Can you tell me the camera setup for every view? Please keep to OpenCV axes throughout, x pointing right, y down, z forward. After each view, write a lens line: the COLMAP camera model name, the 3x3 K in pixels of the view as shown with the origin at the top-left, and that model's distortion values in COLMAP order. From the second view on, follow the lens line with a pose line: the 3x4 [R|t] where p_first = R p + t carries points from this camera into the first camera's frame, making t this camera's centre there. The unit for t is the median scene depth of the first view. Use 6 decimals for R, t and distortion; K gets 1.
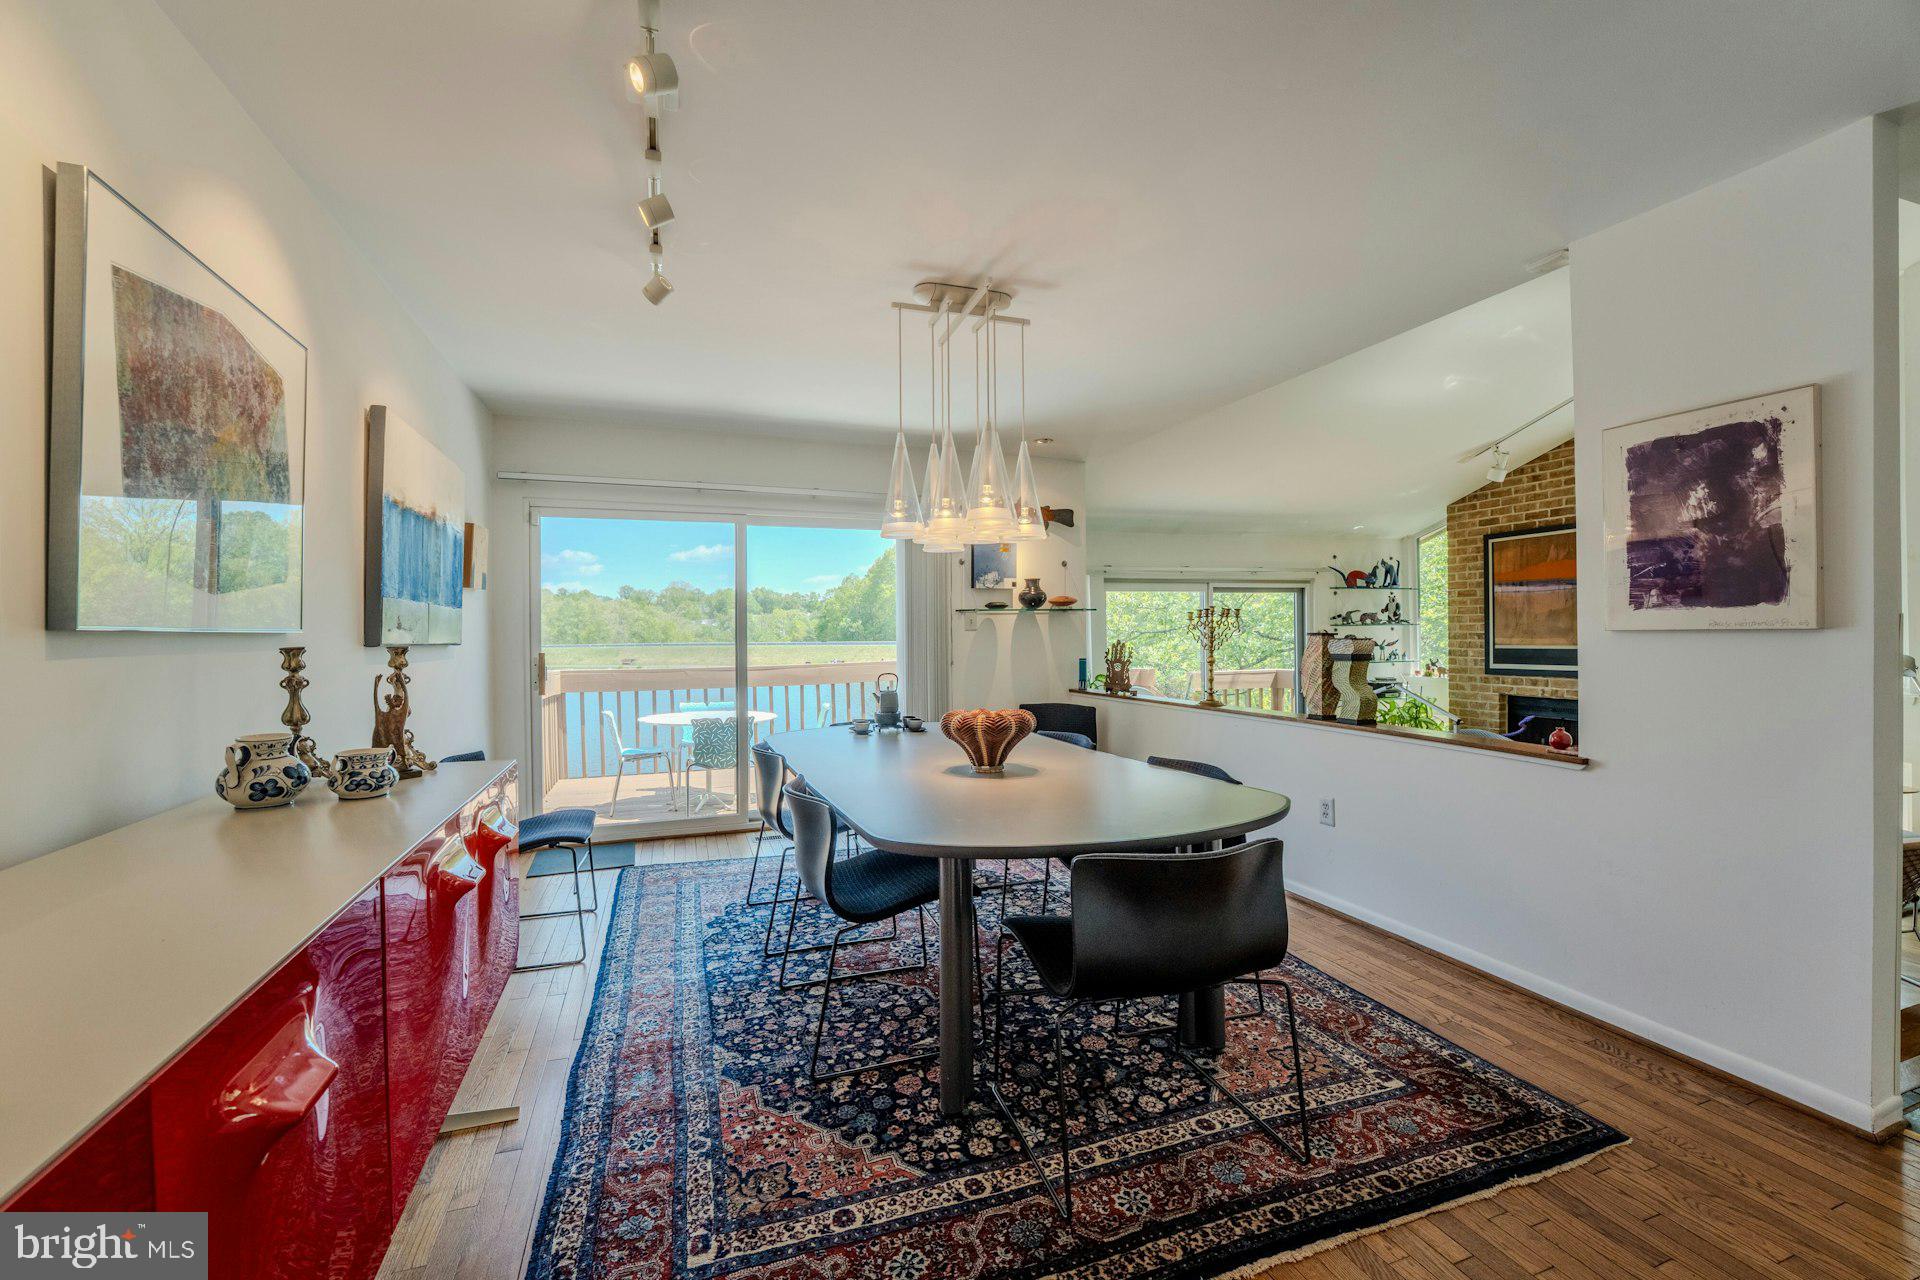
lens RADIAL K [[812.1, 0, 1027.7], [0, 812.1, 632.3], [0, 0, 1]] dist [-0.011884, 0.000009]
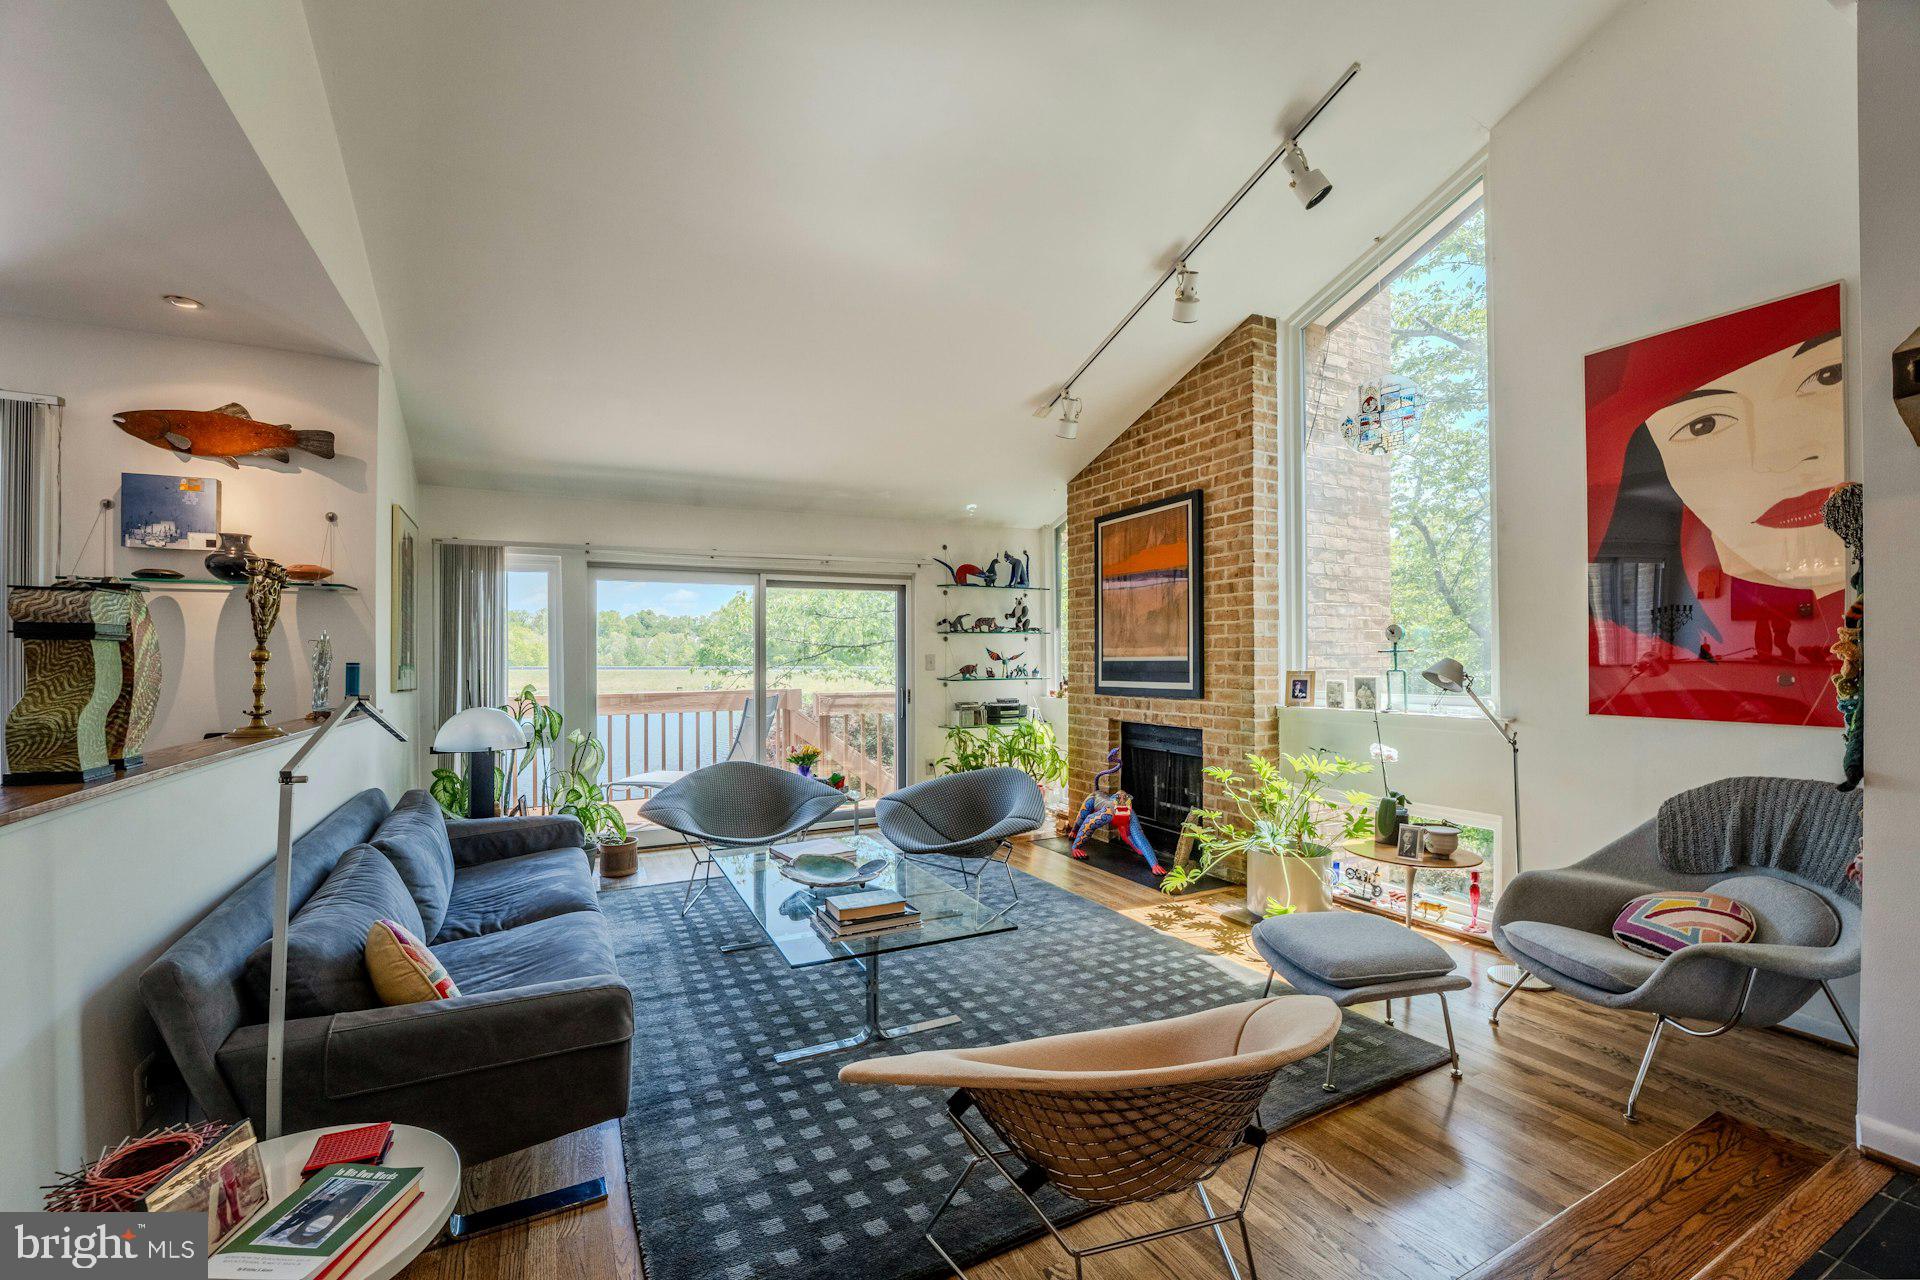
lens RADIAL K [[806.0, 0, 1019.3], [0, 806.0, 653.8], [0, 0, 1]] dist [-0.013742, 0.000330]
pose [[0.991860, 0.009530, 0.126977, 0.416579], [-0.008579, 0.999931, -0.008030, 0.020517], [-0.127044, 0.006875, 0.991873, 0.244283]]
